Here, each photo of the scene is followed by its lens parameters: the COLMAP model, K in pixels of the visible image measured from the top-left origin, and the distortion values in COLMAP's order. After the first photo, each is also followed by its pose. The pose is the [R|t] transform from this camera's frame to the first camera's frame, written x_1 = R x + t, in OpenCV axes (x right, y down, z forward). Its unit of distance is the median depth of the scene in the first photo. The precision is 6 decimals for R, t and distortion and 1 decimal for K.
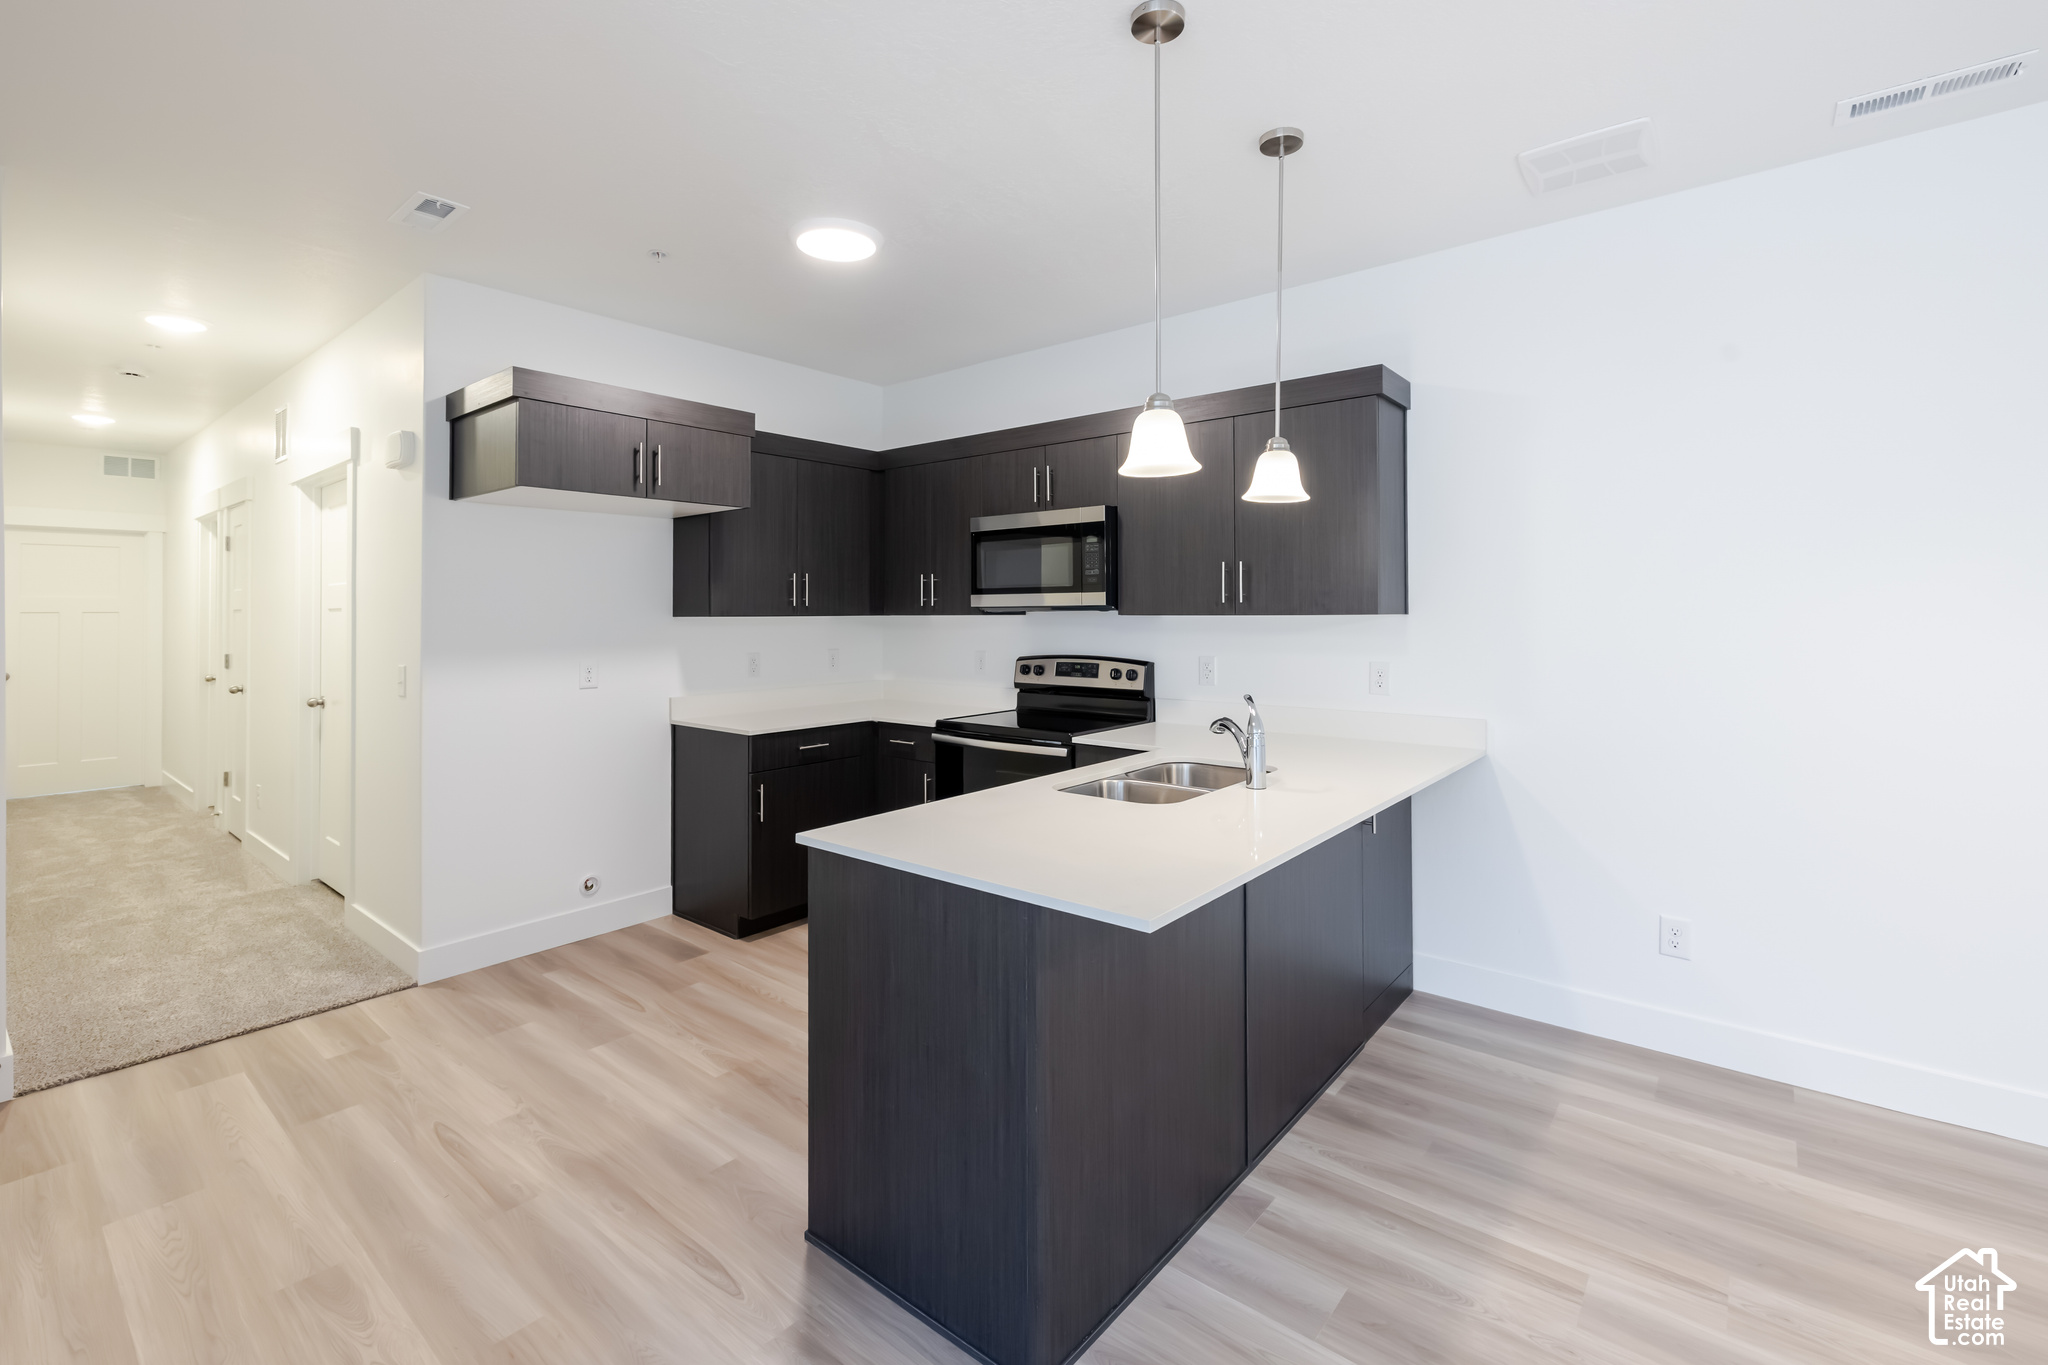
lens RADIAL K [[887.2, 0, 1027.4], [0, 887.2, 614.8], [0, 0, 1]] dist [-0.000758, 0.000061]
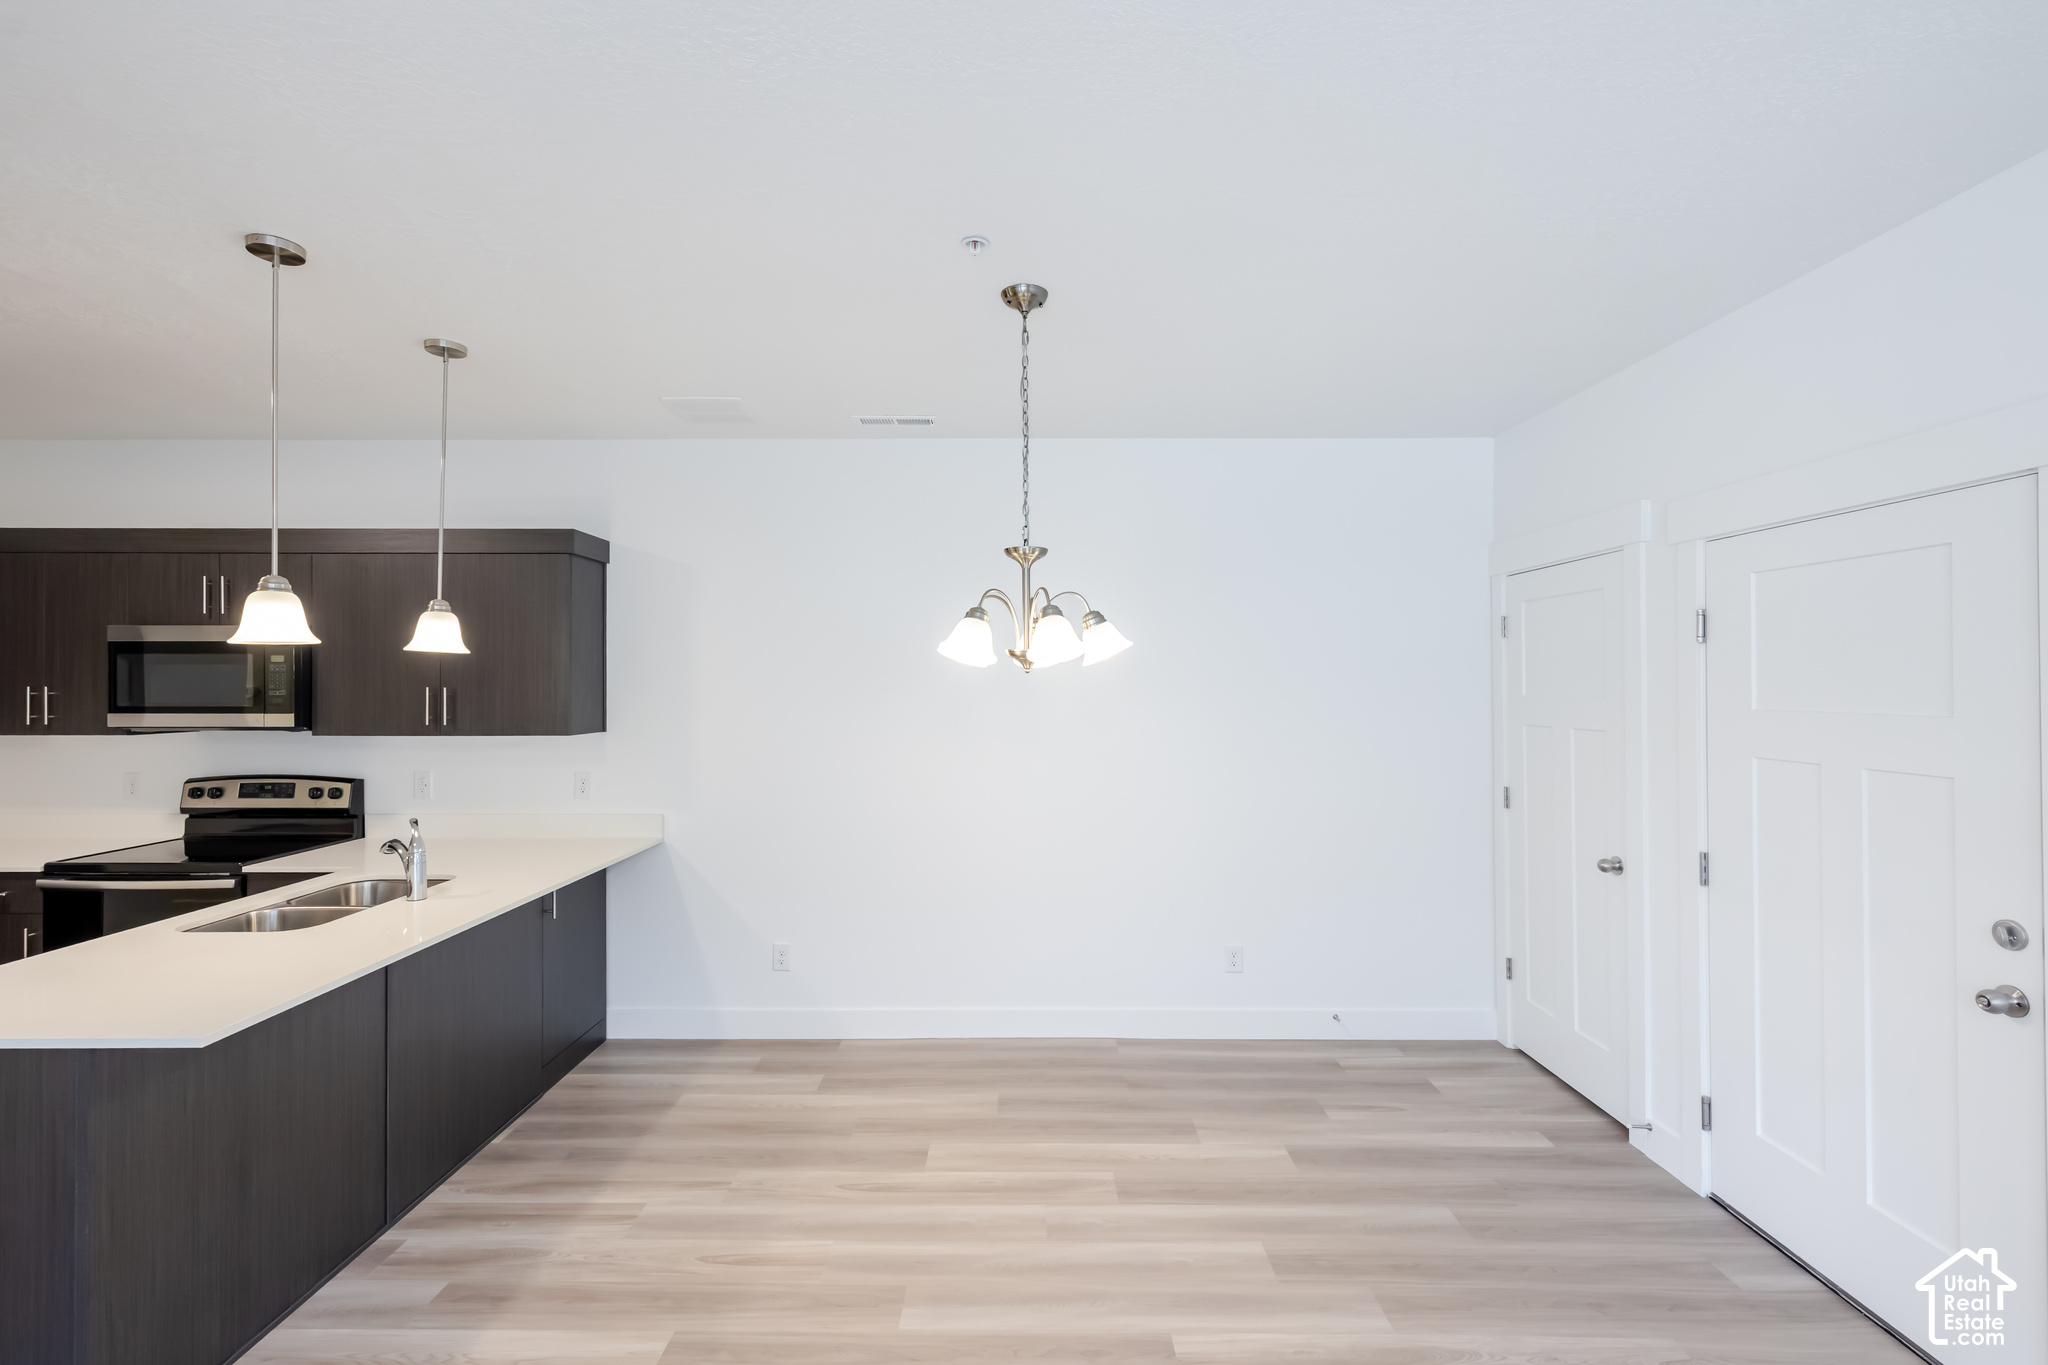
lens RADIAL K [[883.3, 0, 1024.0], [0, 883.3, 682.5], [0, 0, 1]] dist [0.000696, 0.000399]
pose [[0.776020, 0.003490, 0.630699, 0.113002], [-0.003505, 0.999993, -0.001221, -0.071096], [-0.630699, -0.001263, 0.776027, -0.315024]]
